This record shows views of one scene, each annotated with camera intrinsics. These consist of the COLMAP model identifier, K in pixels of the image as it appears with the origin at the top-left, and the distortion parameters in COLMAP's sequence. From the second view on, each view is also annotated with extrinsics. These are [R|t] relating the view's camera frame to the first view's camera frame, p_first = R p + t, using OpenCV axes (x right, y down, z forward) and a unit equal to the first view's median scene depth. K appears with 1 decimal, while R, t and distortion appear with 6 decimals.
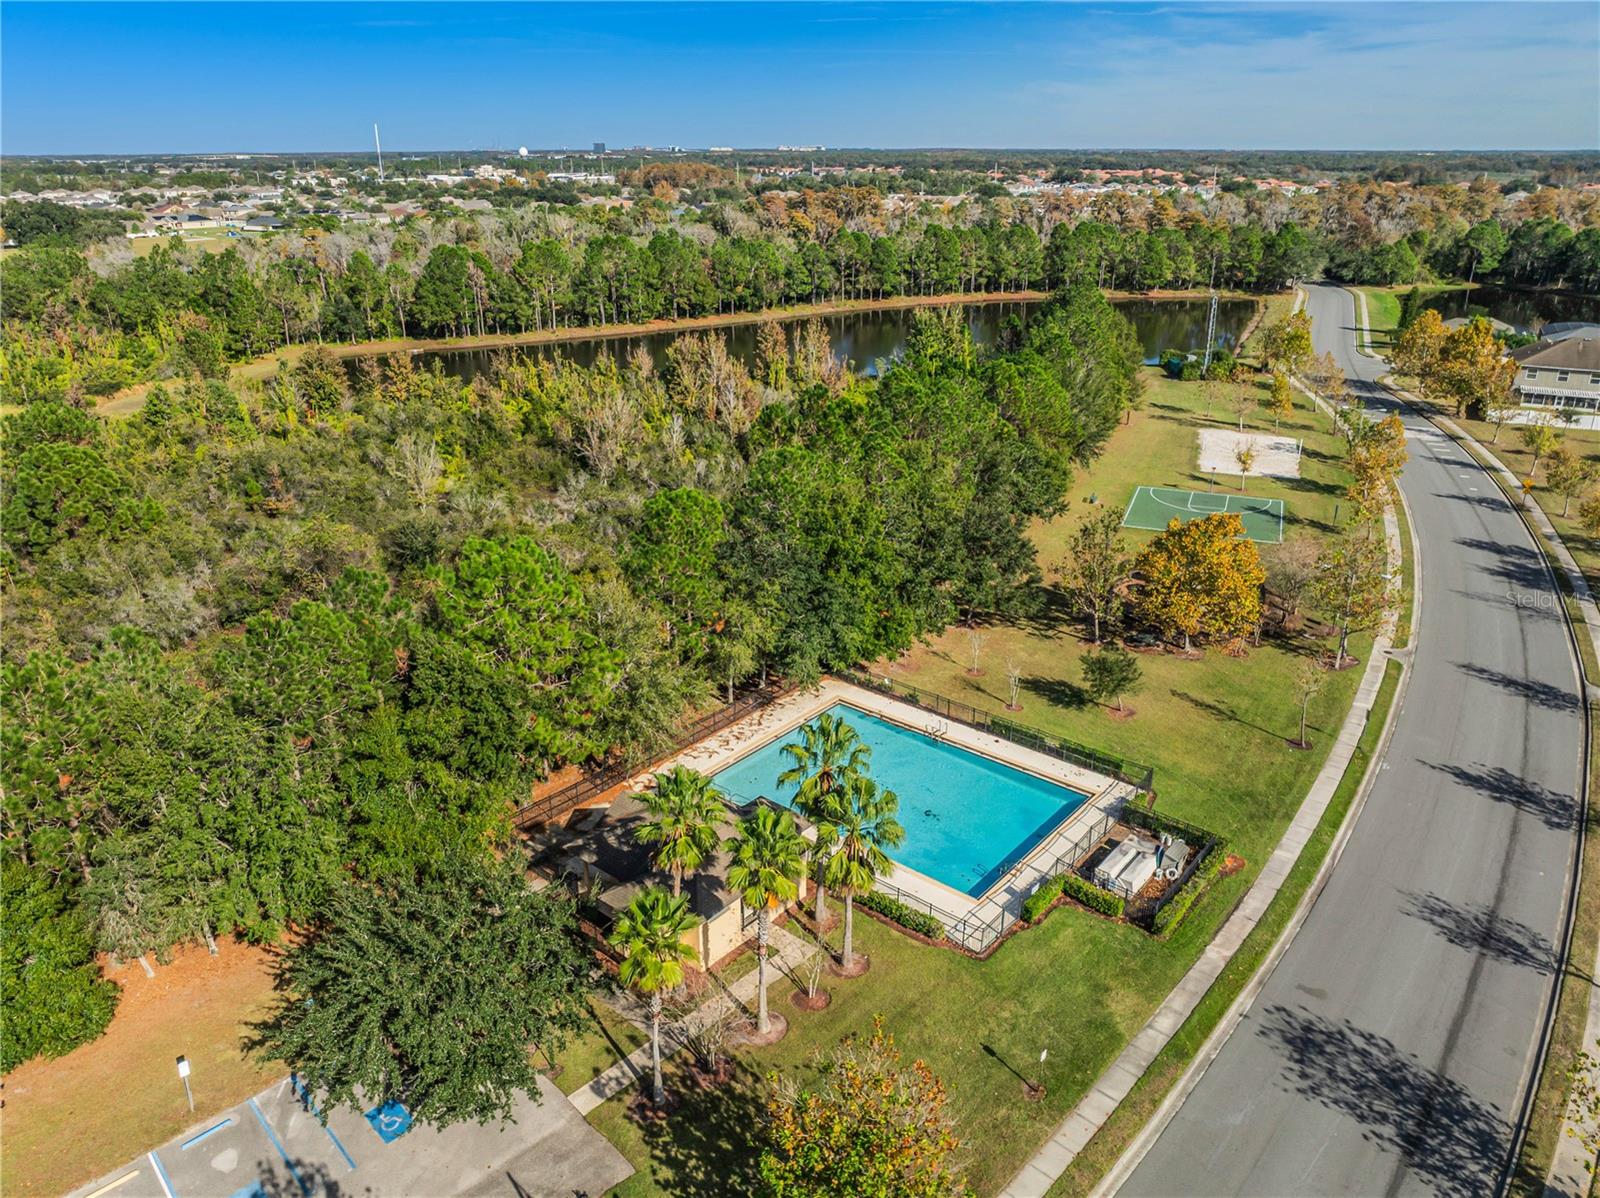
lens RADIAL K [[1136.9, 0, 804.7], [0, 1136.9, 588.2], [0, 0, 1]] dist [-0.010515, -0.025504]
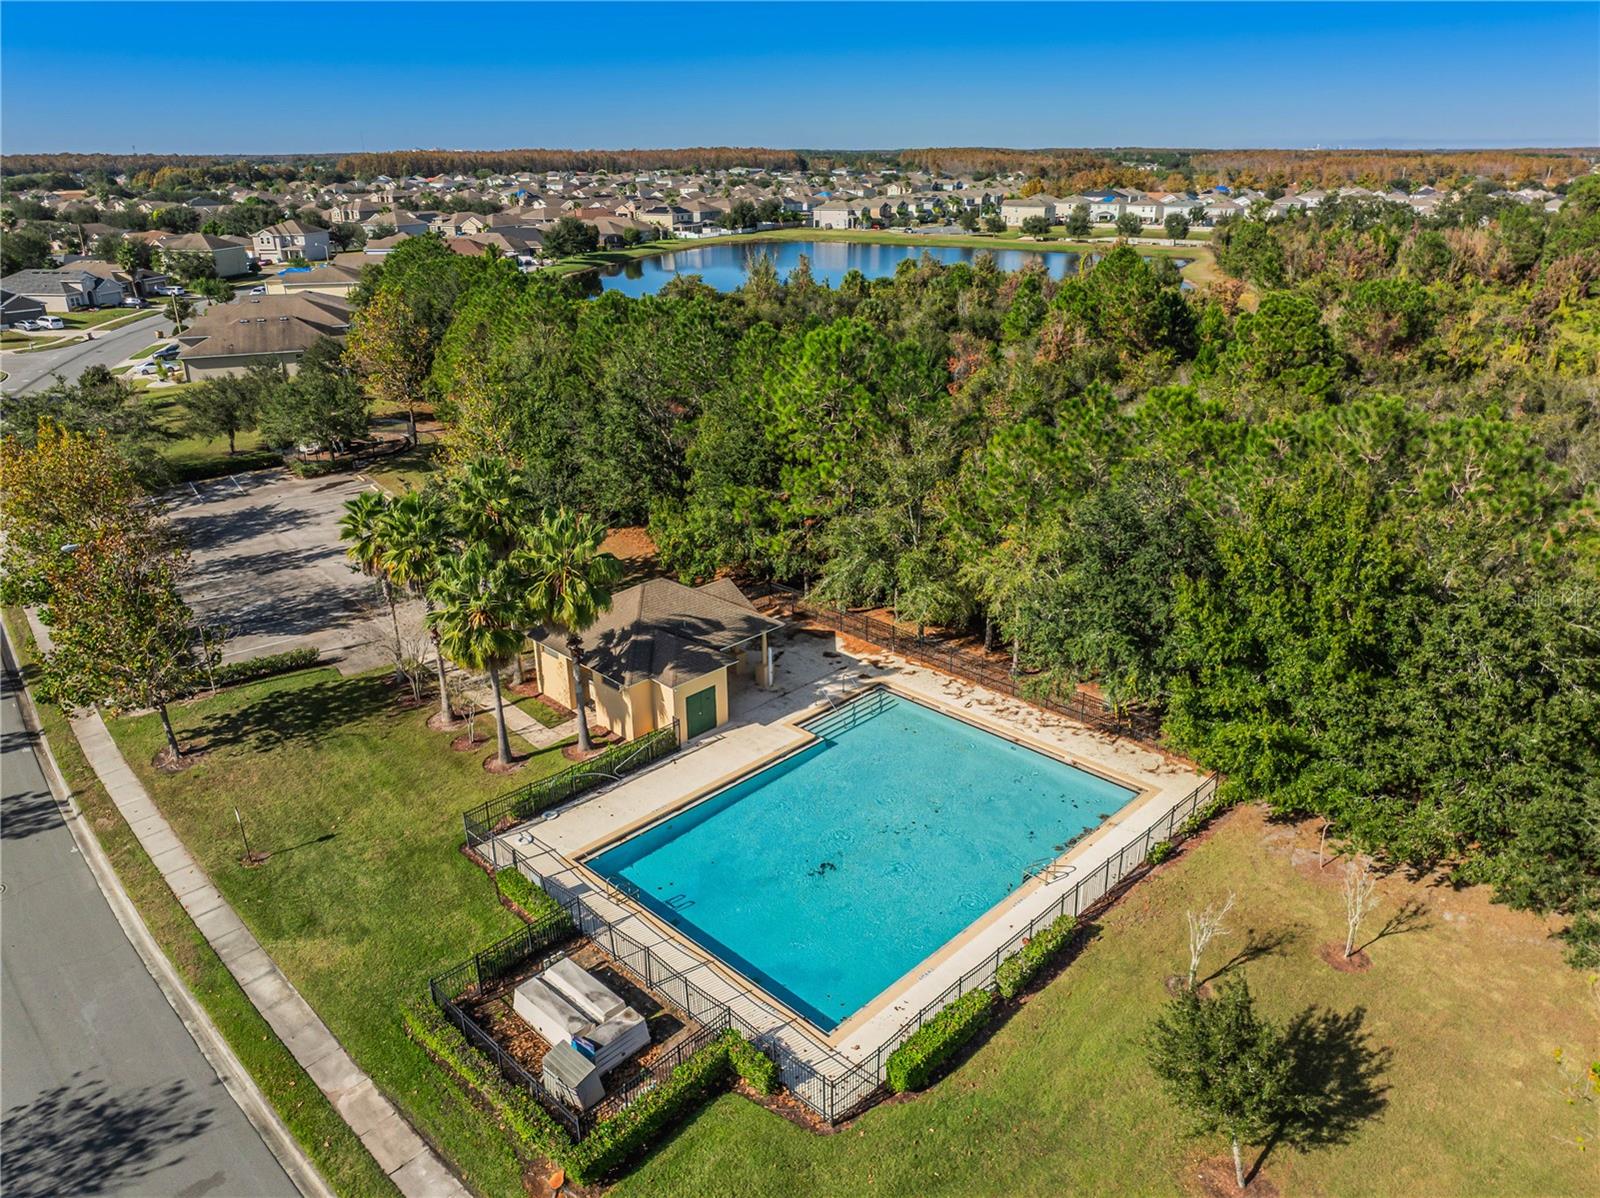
lens RADIAL K [[1114.8, 0, 800.0], [0, 1114.8, 599.0], [0, 0, 1]] dist [-0.018330, 0.001806]
pose [[-0.078686, 0.373621, -0.924238, 0.745191], [-0.360517, 0.853699, 0.375799, -0.192962], [0.929428, 0.362774, 0.067523, 1.025429]]
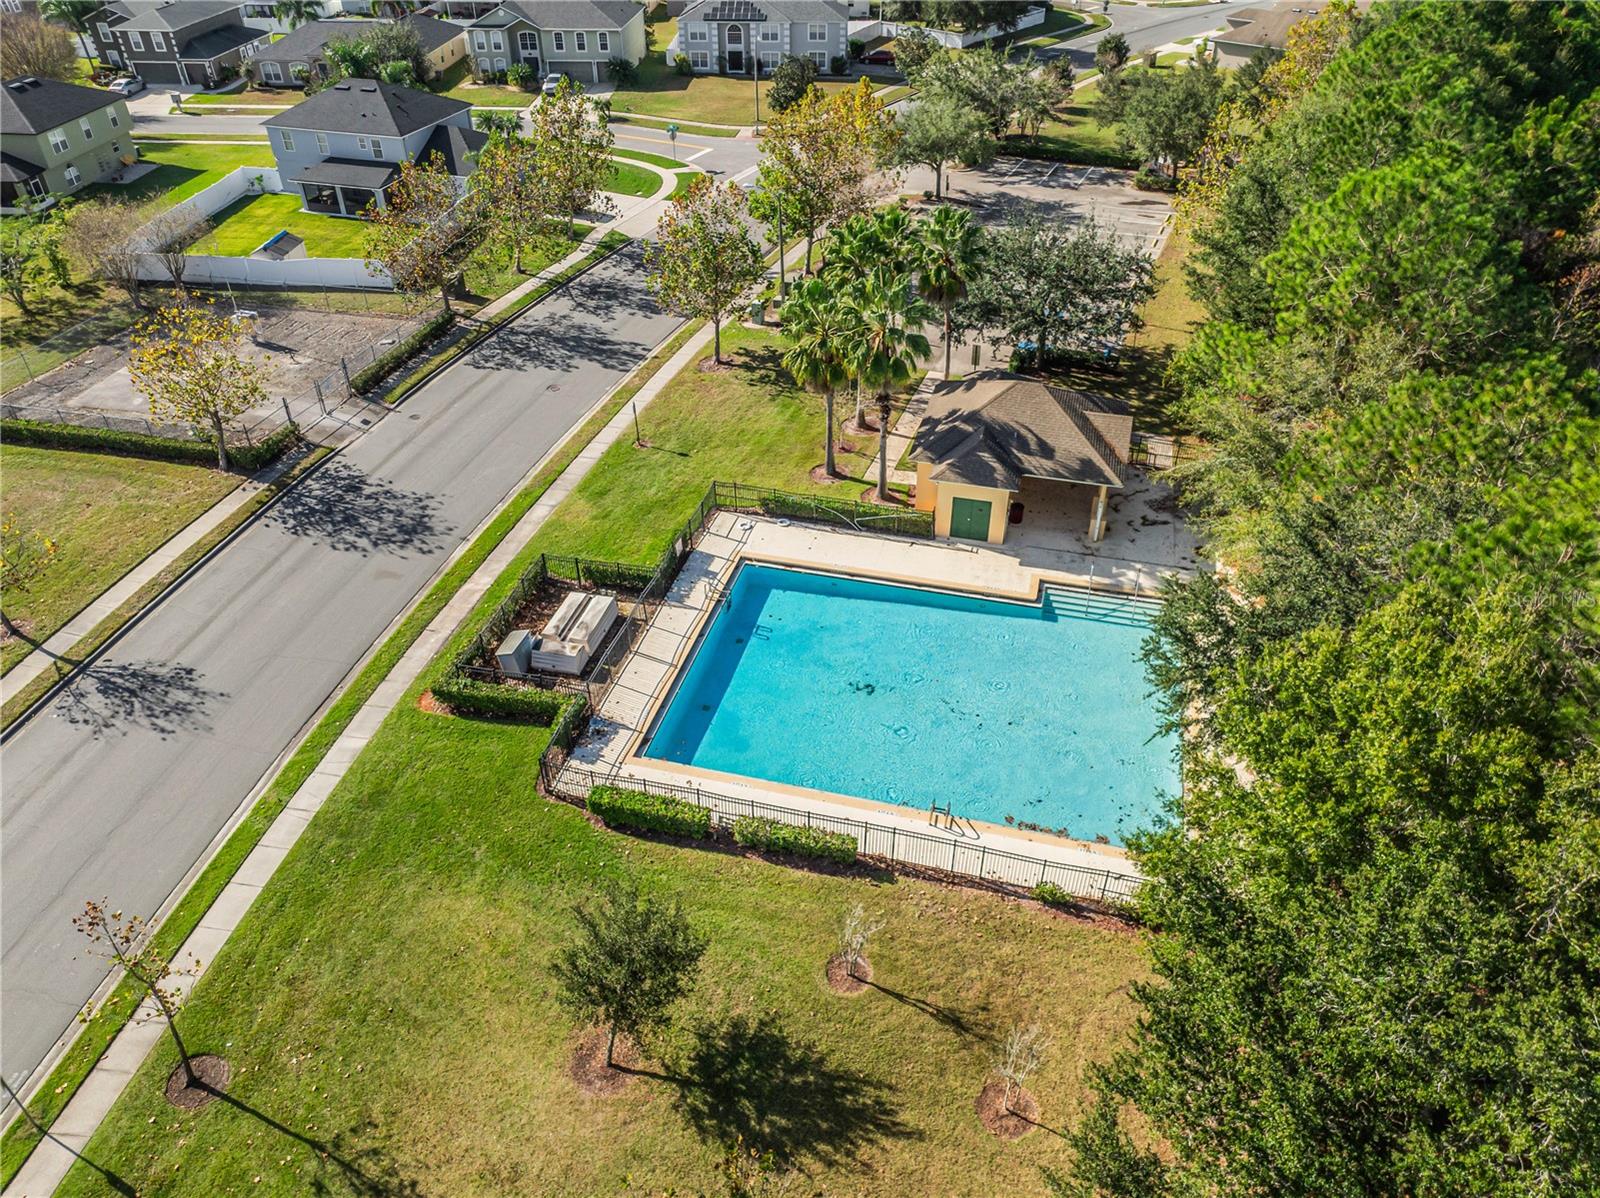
lens RADIAL K [[1114.8, 0, 800.0], [0, 1114.8, 599.0], [0, 0, 1]] dist [-0.018330, 0.001806]
pose [[-0.906353, 0.260701, -0.332505, 0.408210], [-0.146377, 0.544482, 0.825902, -0.429631], [0.396357, 0.797229, -0.455332, 1.438284]]
